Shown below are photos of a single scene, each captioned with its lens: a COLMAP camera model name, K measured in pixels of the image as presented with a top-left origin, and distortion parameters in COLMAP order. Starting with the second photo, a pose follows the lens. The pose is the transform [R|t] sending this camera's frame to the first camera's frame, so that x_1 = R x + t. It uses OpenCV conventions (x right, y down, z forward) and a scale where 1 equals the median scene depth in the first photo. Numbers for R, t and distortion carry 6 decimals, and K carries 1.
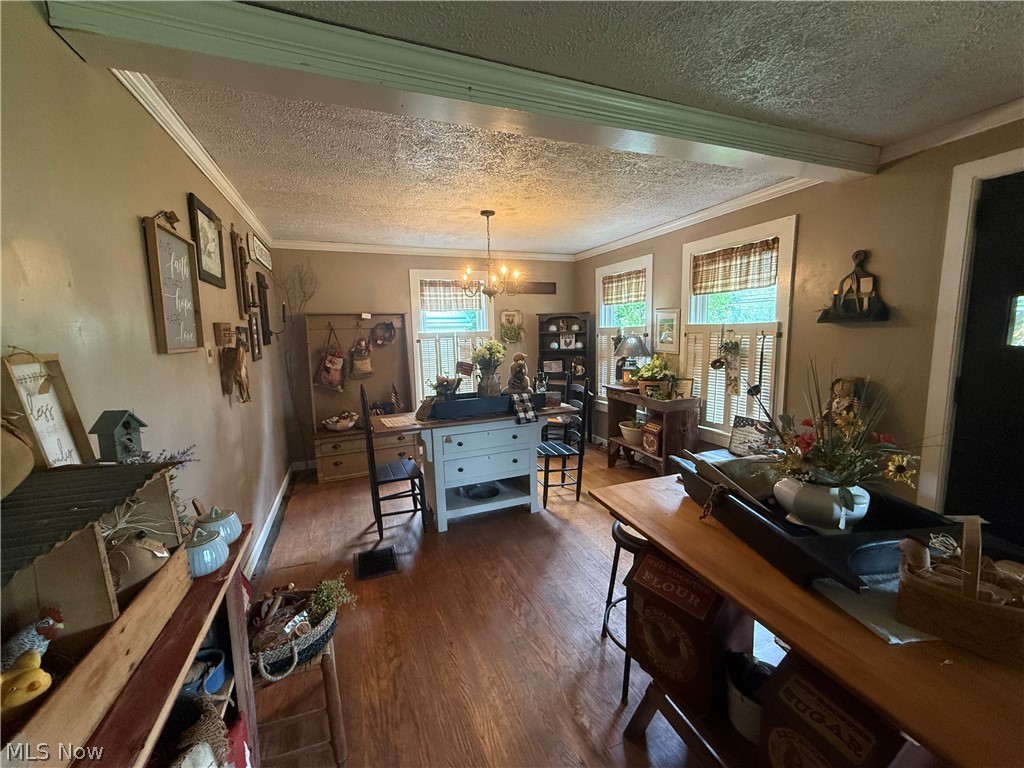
lens RADIAL K [[407.9, 0, 508.4], [0, 407.9, 384.0], [0, 0, 1]] dist [-0.000286, -0.000168]
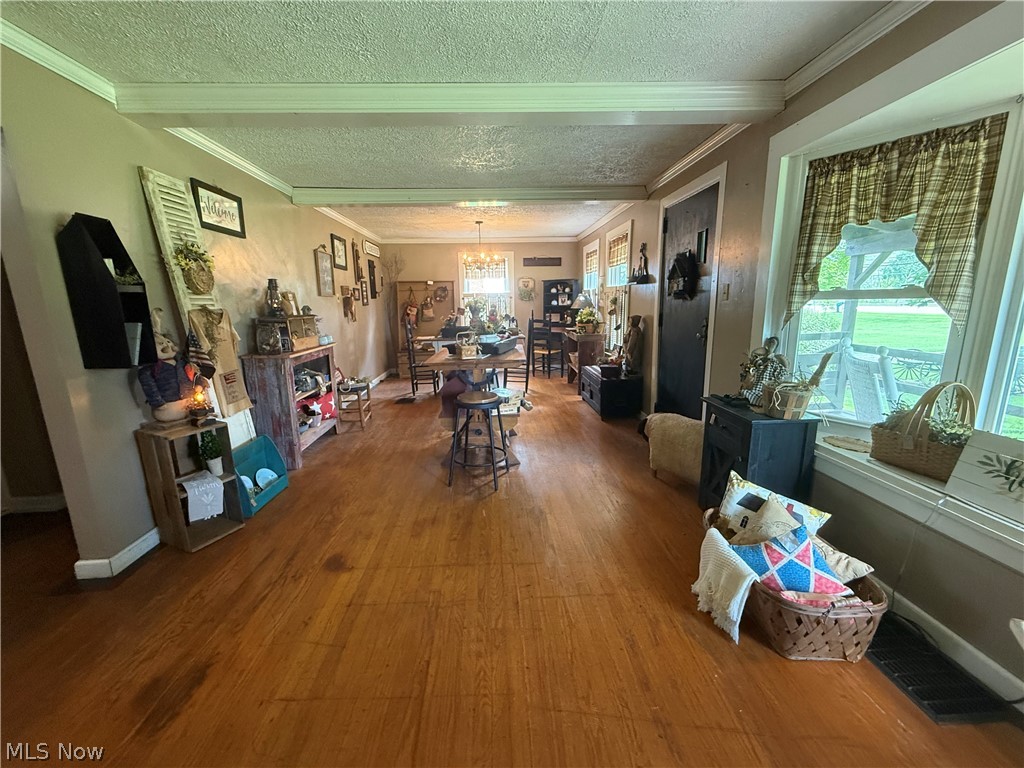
lens RADIAL K [[407.9, 0, 508.4], [0, 407.9, 384.0], [0, 0, 1]] dist [-0.000286, -0.000168]
pose [[0.947638, 0.071095, -0.311332, 0.516563], [-0.046265, 0.995183, 0.086435, 0.088562], [0.315978, -0.067506, 0.946362, -0.515117]]
